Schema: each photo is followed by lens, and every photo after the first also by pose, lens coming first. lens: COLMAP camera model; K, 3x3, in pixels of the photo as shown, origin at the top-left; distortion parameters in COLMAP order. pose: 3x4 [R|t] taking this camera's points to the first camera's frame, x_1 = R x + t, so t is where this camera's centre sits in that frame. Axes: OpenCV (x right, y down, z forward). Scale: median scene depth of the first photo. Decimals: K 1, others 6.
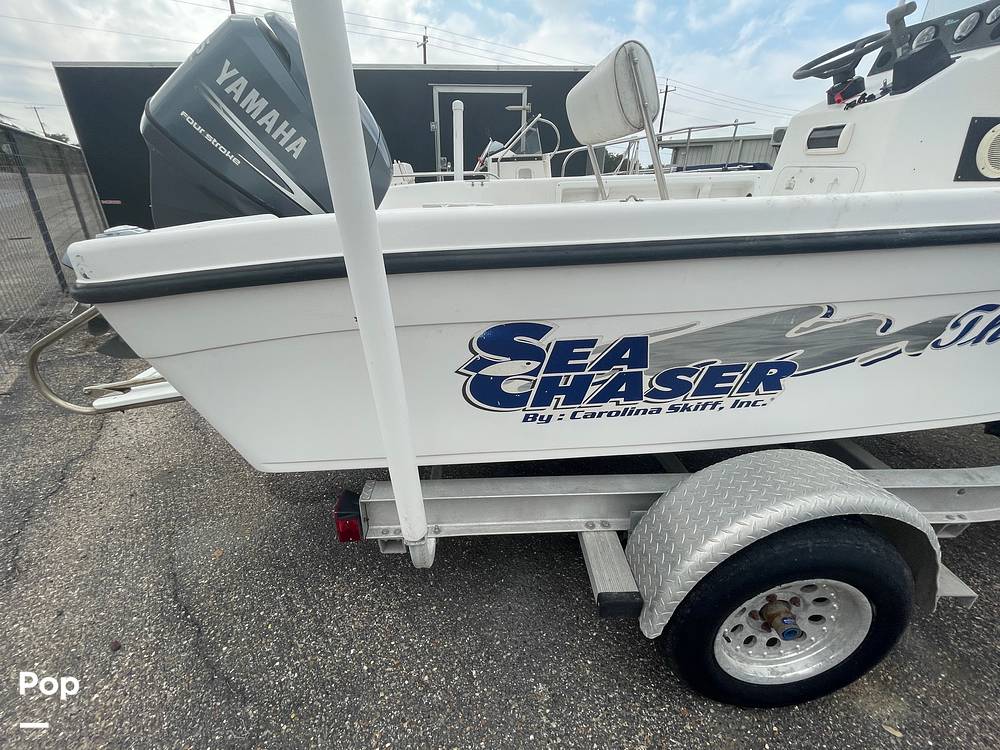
lens RADIAL K [[433.8, 0, 496.8], [0, 433.8, 372.3], [0, 0, 1]] dist [-0.002310, 0.000541]
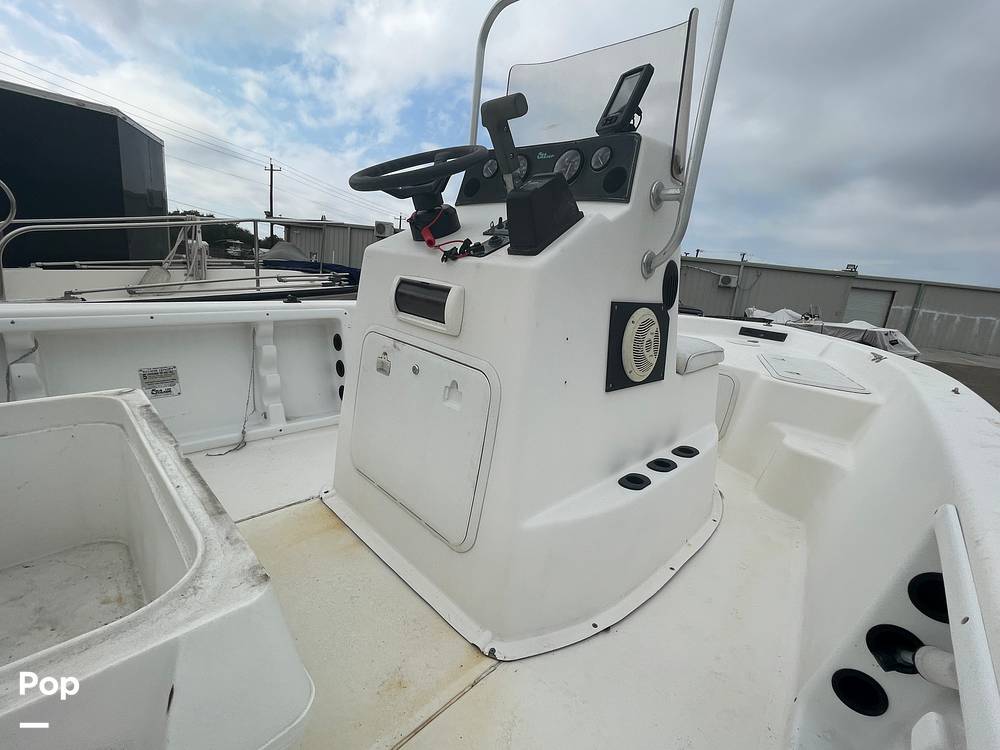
lens RADIAL K [[433.8, 0, 507.1], [0, 433.8, 366.2], [0, 0, 1]] dist [-0.002310, 0.000541]
pose [[0.696444, -0.096534, 0.711089, 0.441241], [0.212622, 0.974175, -0.075994, -0.402358], [-0.685389, 0.204119, 0.698984, 0.567030]]
